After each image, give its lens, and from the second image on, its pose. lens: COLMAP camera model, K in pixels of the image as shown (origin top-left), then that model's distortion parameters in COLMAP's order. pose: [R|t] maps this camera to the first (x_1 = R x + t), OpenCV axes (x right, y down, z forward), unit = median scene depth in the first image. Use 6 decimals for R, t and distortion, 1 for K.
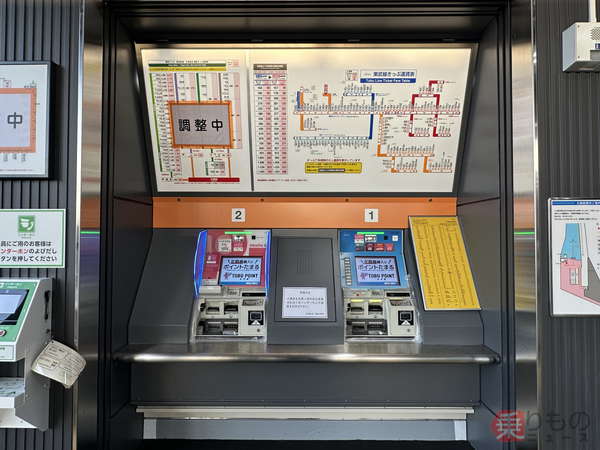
lens RADIAL K [[307.2, 0, 312.5], [0, 307.2, 225.6], [0, 0, 1]] dist [0.003739, 0.001948]
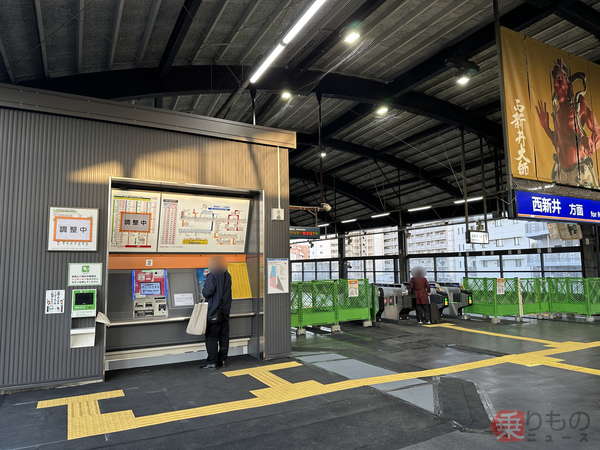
lens RADIAL K [[414.1, 0, 301.7], [0, 414.1, 224.4], [0, 0, 1]] dist [0.045832, -0.003191]
pose [[0.884874, 0.035645, 0.464465, -0.708193], [0.005478, 0.996203, -0.086888, -0.045040], [-0.465799, 0.079429, 0.881319, -2.228711]]
